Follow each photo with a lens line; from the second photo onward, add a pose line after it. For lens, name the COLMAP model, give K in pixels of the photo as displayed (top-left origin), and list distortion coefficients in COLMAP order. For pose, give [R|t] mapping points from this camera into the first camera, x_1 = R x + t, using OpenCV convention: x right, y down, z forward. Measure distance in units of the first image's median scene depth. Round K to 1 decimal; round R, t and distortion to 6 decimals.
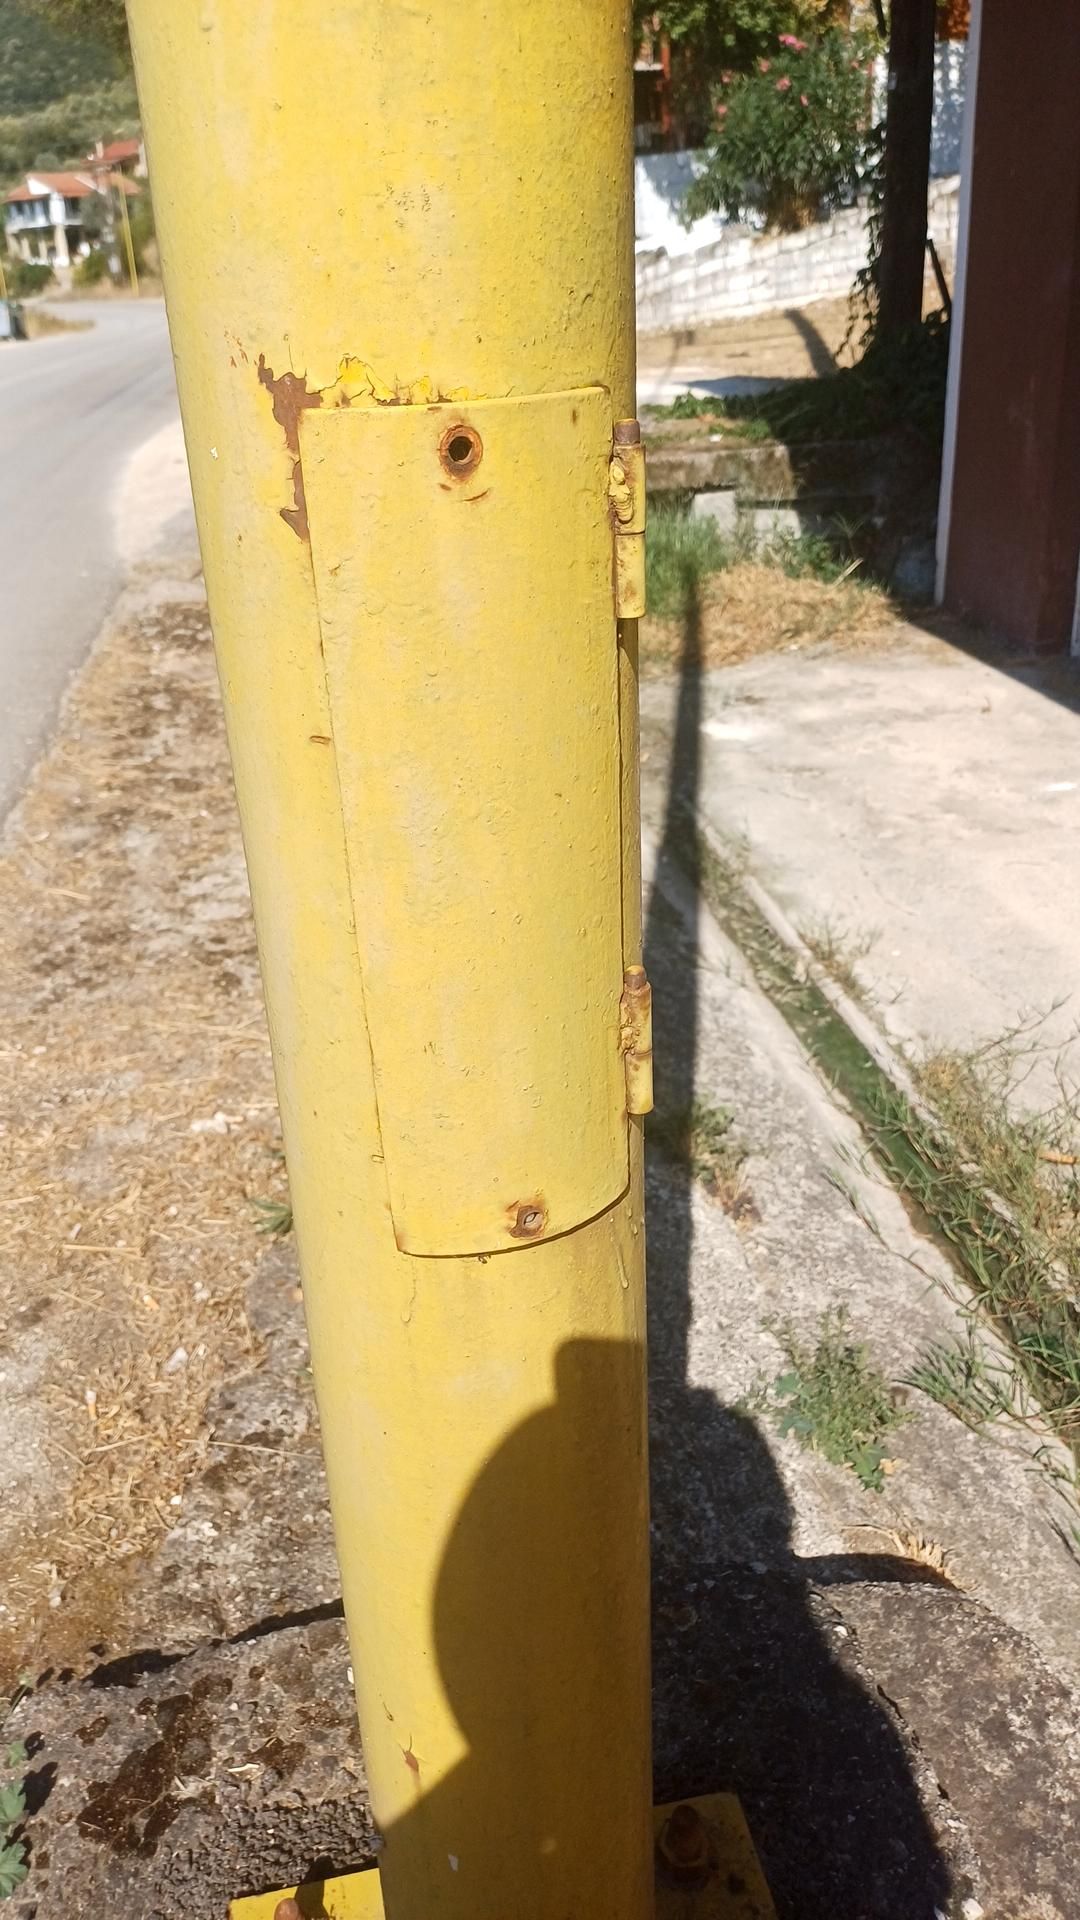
lens RADIAL K [[1419.3, 0, 517.3], [0, 1419.3, 903.2], [0, 0, 1]] dist [0.002415, 0.001004]
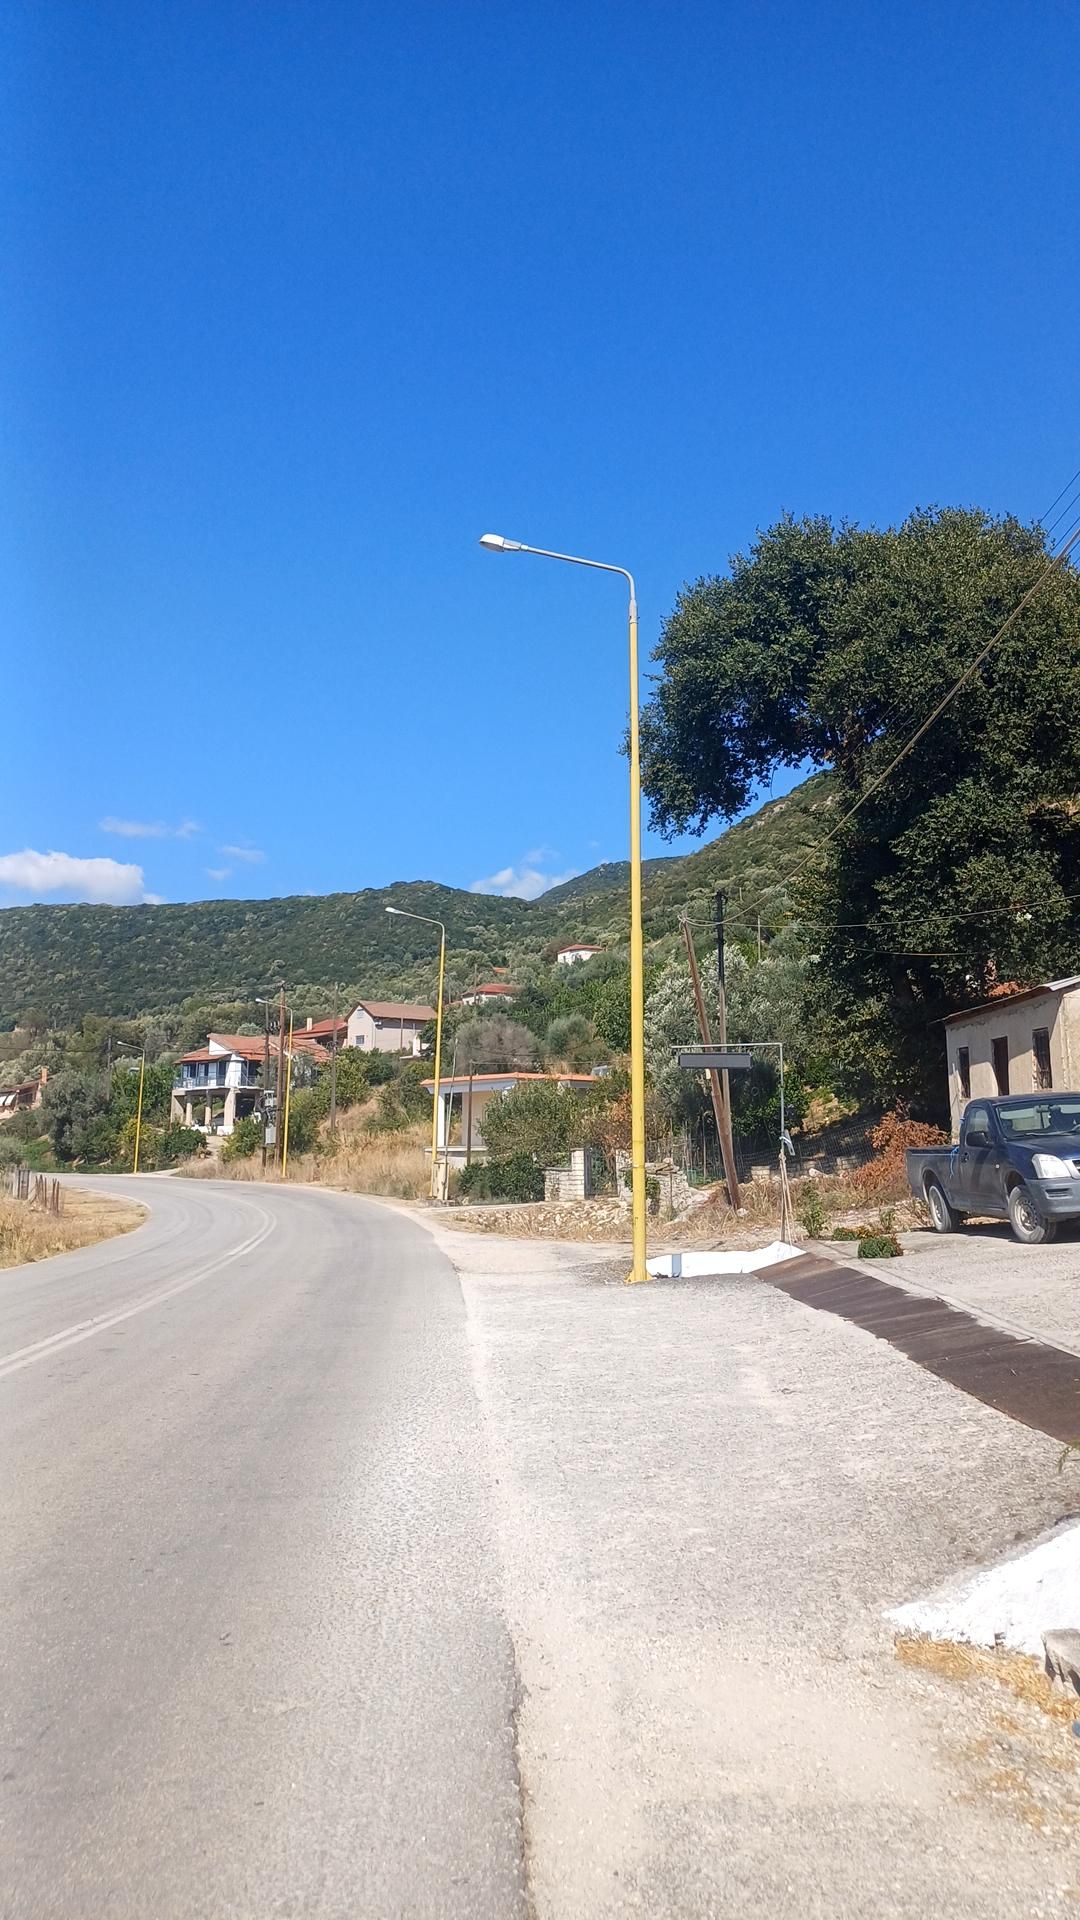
lens RADIAL K [[1381.8, 0, 531.2], [0, 1381.8, 908.7], [0, 0, 1]] dist [0.080874, 0.000219]
pose [[0.991586, 0.042616, -0.122236, -0.052695], [-0.104367, 0.821812, -0.560118, -0.126478], [0.076585, 0.568163, 0.819345, 0.285589]]
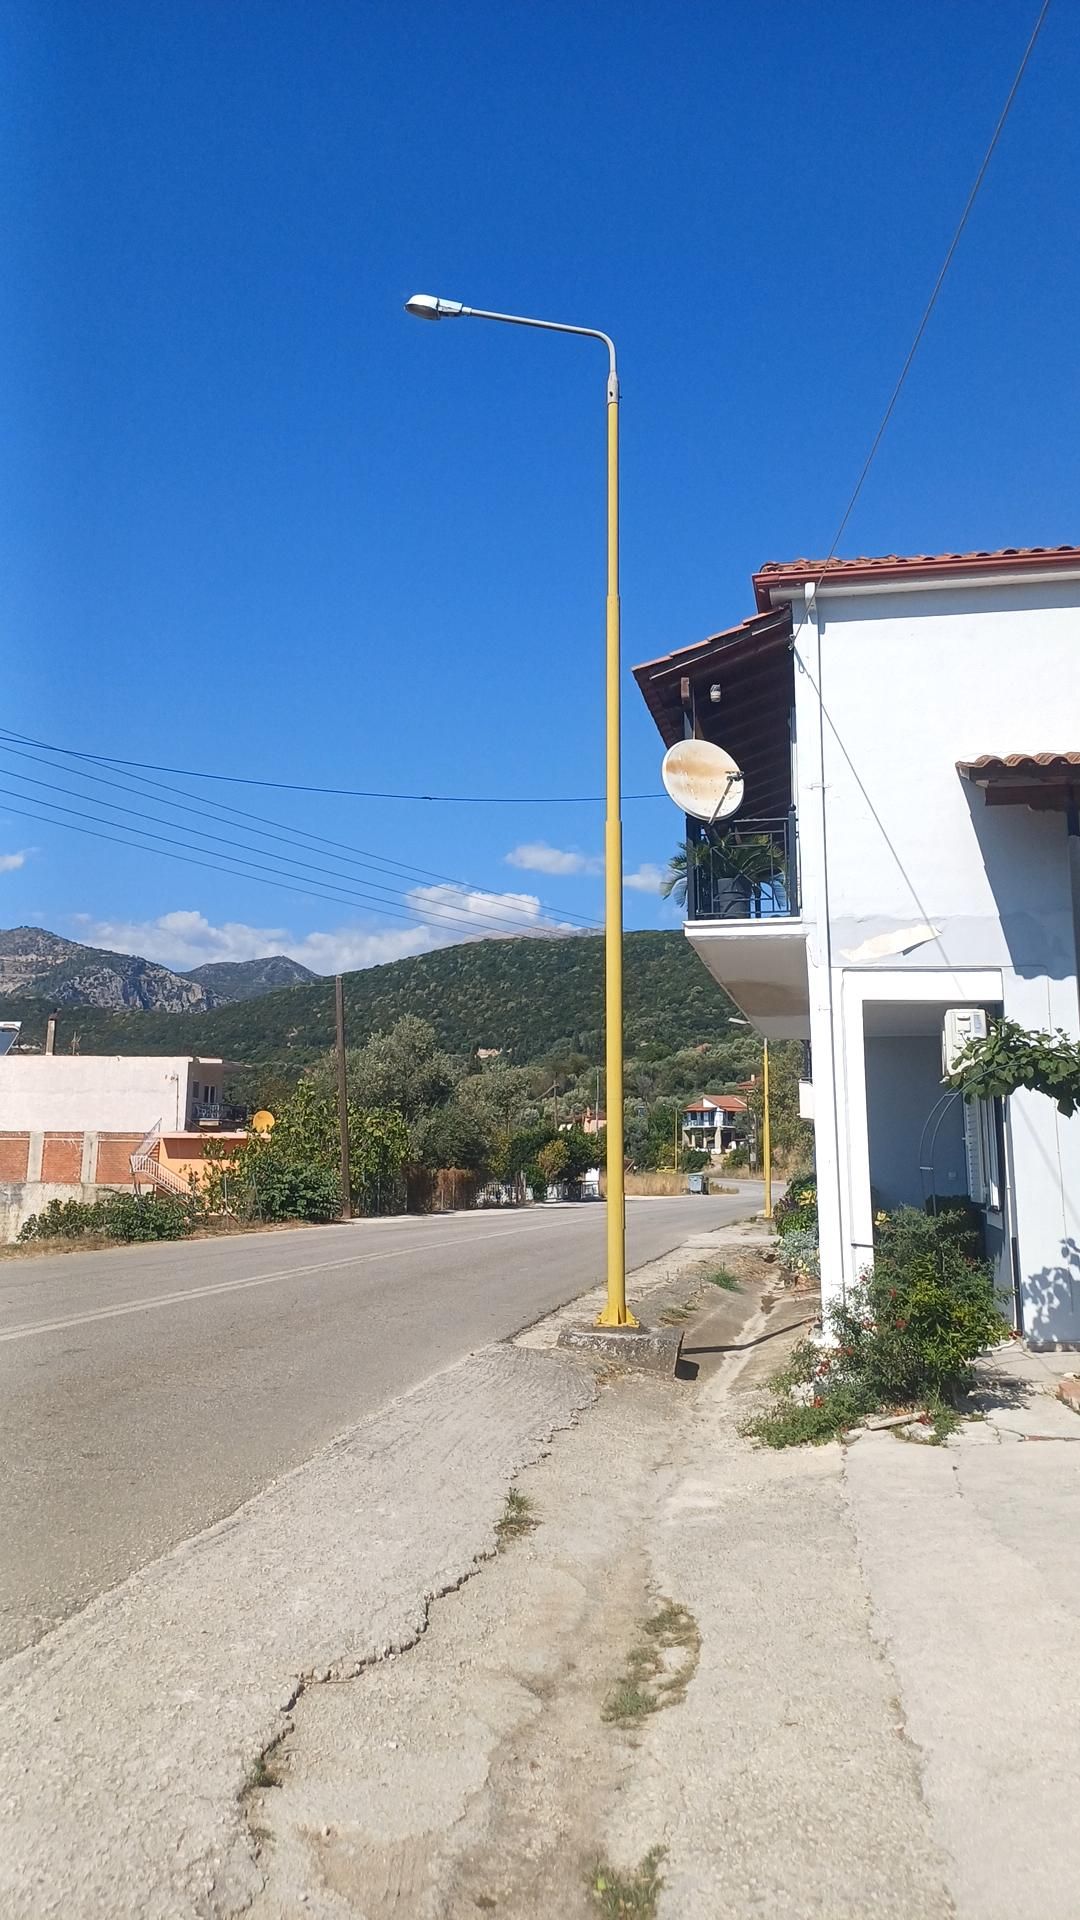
lens RADIAL K [[1381.8, 0, 531.2], [0, 1381.8, 908.7], [0, 0, 1]] dist [0.080874, 0.000219]
pose [[0.916523, 0.001619, -0.399980, 0.072340], [-0.226394, 0.826491, -0.515421, 0.116849], [0.329745, 0.562948, 0.757864, -0.276347]]
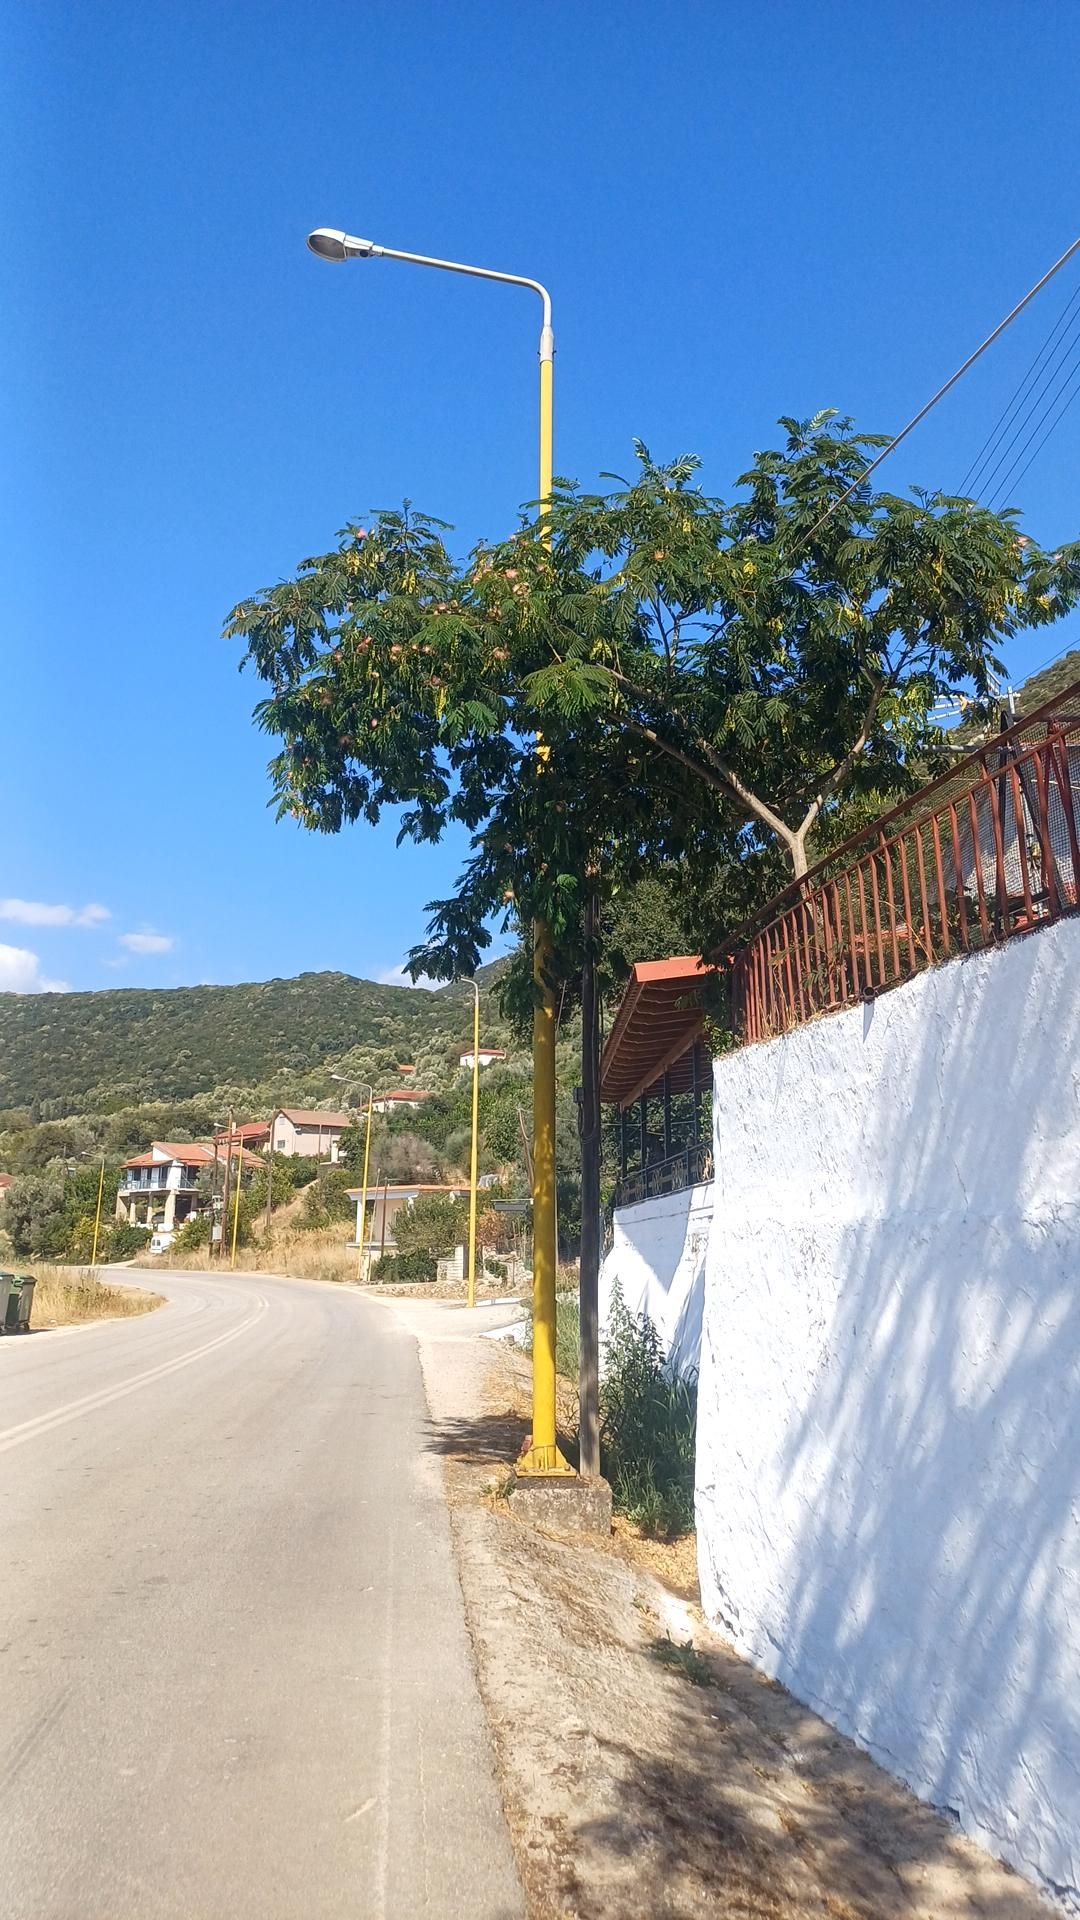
lens RADIAL K [[1371.1, 0, 544.1], [0, 1371.1, 869.0], [0, 0, 1]] dist [0.070807, -0.131246]
pose [[0.997613, 0.047074, -0.050519, -0.032449], [-0.068513, 0.766022, -0.639152, -0.061894], [0.008611, 0.641088, 0.767419, 0.139333]]
